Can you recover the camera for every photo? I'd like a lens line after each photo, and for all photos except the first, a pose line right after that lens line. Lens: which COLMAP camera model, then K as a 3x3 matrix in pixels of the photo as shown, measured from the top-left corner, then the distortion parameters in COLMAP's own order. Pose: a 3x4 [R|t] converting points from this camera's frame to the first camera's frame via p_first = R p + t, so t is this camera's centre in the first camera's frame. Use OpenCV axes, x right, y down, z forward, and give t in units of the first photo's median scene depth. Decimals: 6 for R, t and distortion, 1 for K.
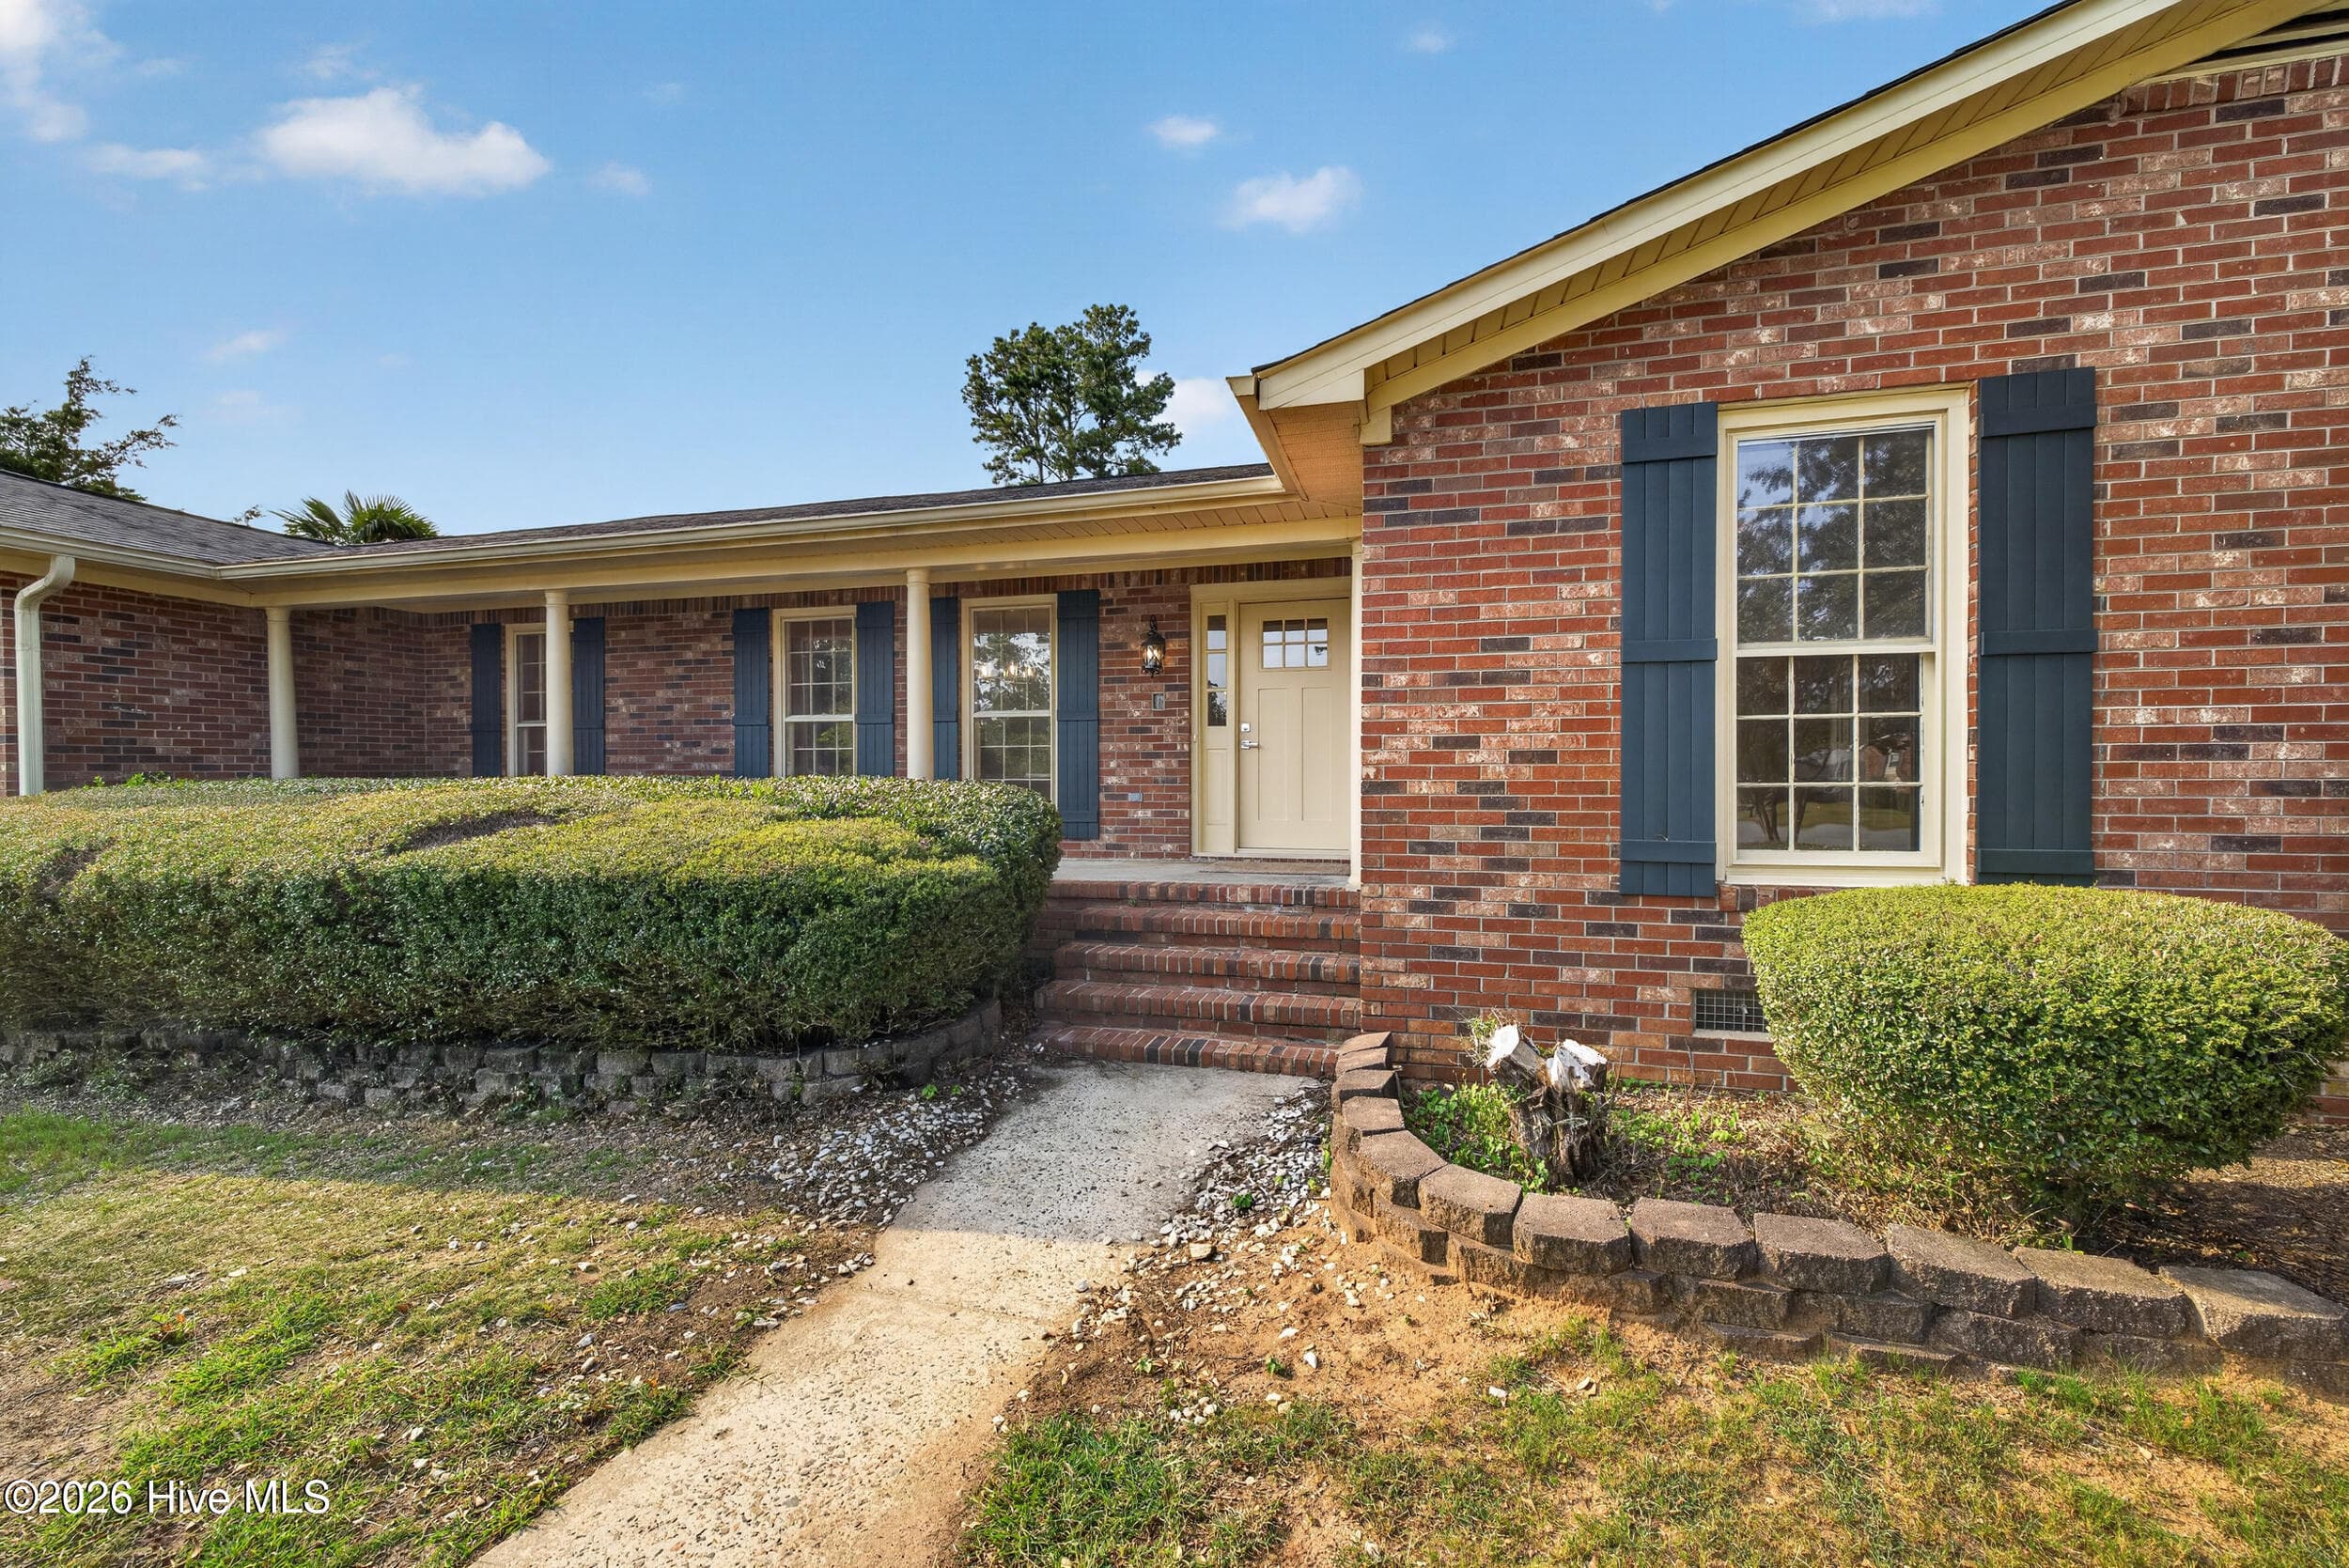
lens RADIAL K [[974.8, 0, 1169.3], [0, 974.8, 783.6], [0, 0, 1]] dist [0.004351, -0.000278]
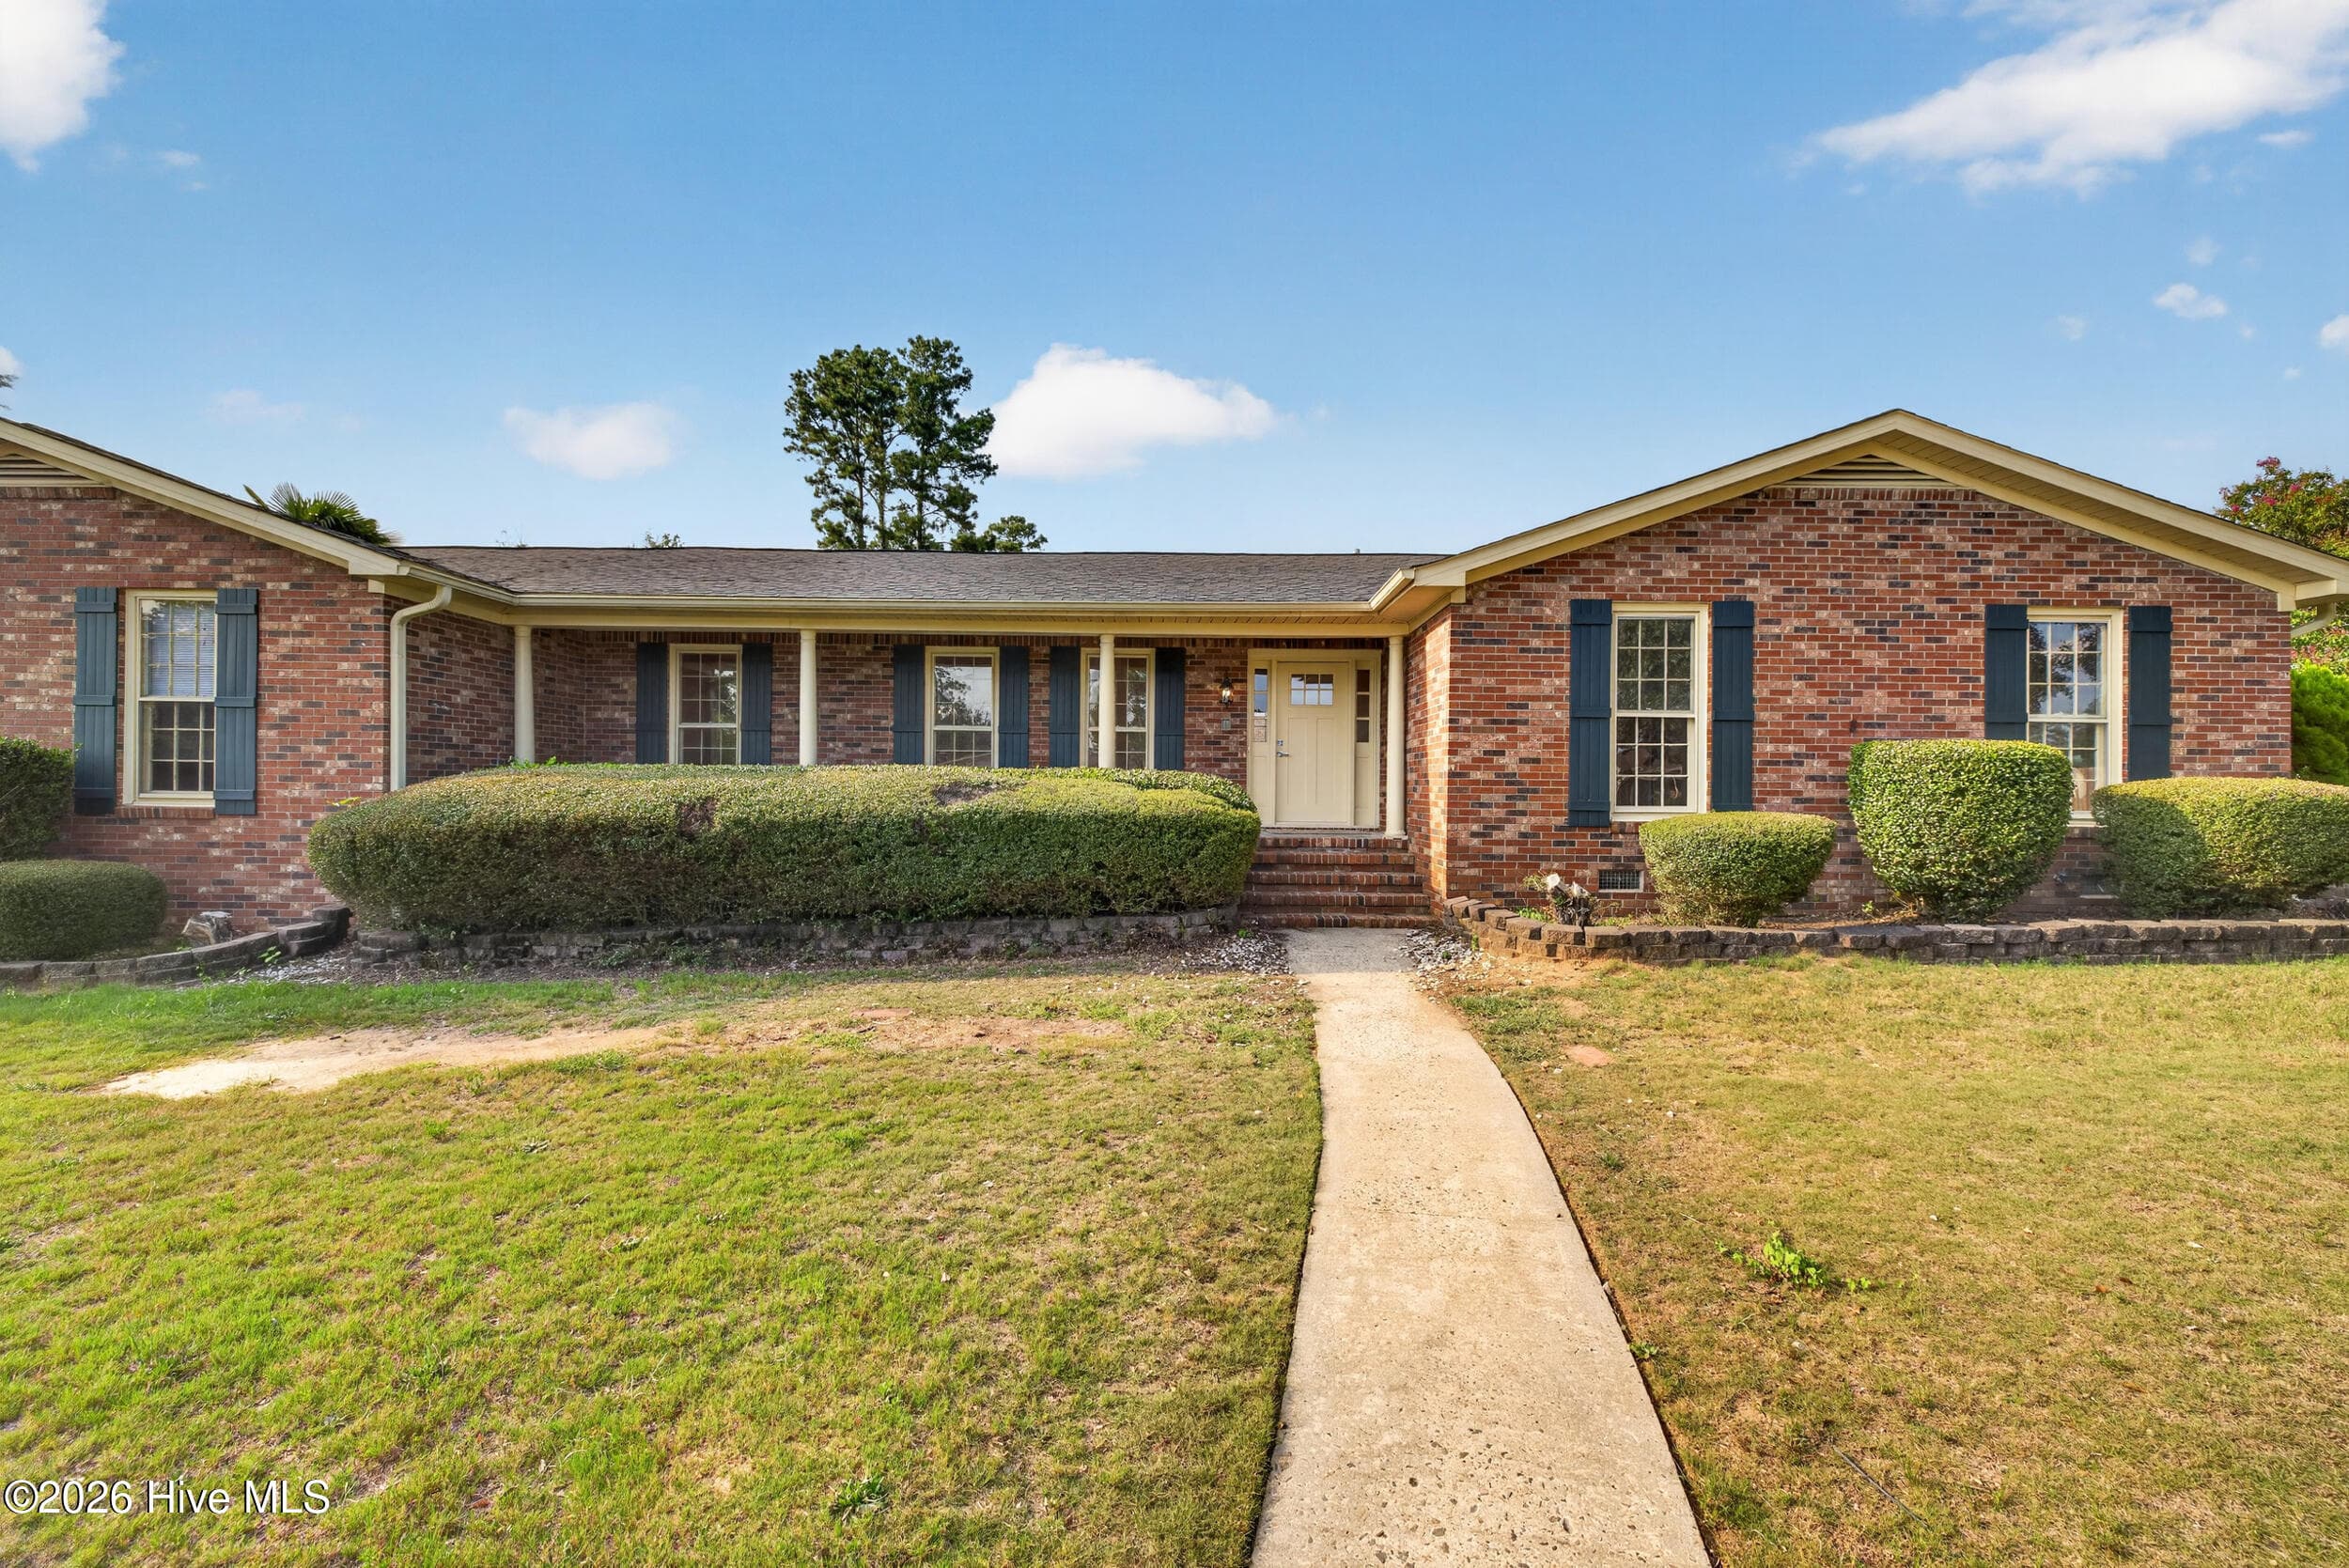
lens RADIAL K [[978.2, 0, 1167.6], [0, 978.2, 789.2], [0, 0, 1]] dist [0.002967, 0.000045]
pose [[0.964295, 0.012597, 0.264529, -0.919980], [-0.009616, 0.999875, -0.012559, 0.066546], [-0.264654, 0.009566, 0.964296, -0.800217]]
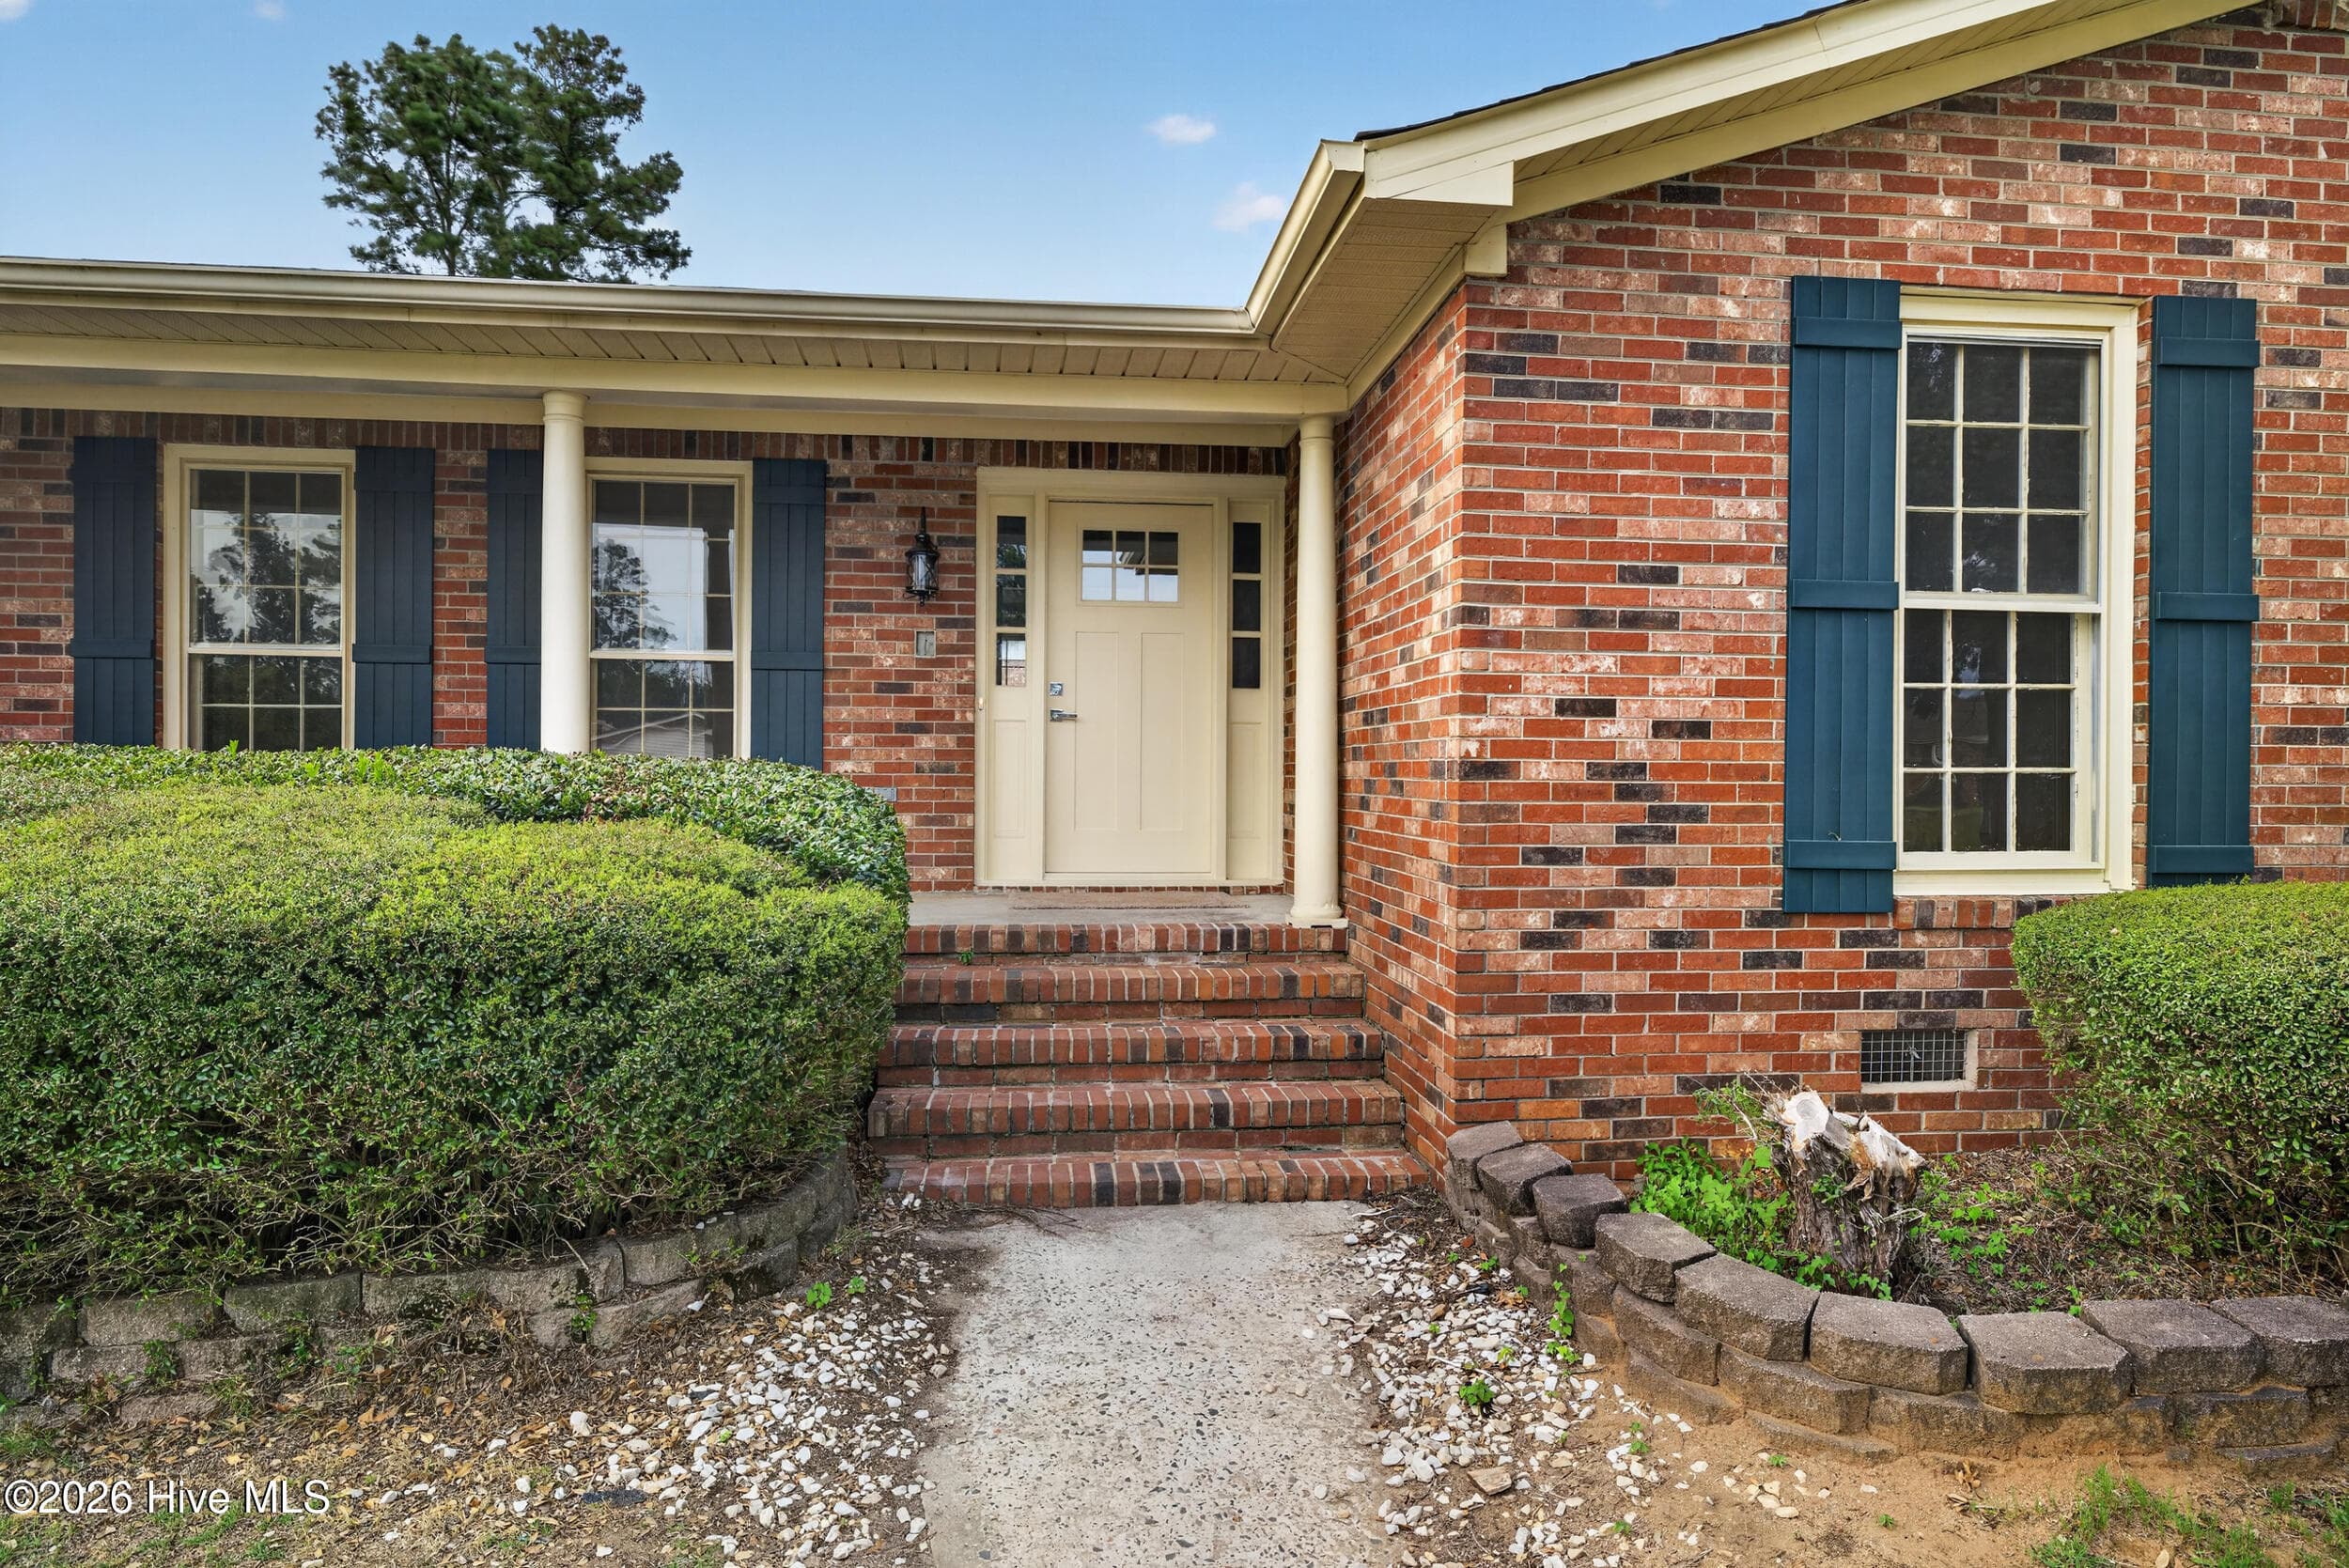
lens RADIAL K [[1395.8, 0, 1174.5], [0, 1395.8, 784.0], [0, 0, 1]] dist [0.000112, 0.001729]
pose [[0.926924, 0.006800, 0.375187, -0.377341], [-0.004749, 0.999968, -0.006392, 0.022206], [-0.375218, 0.004143, 0.926927, 0.169830]]
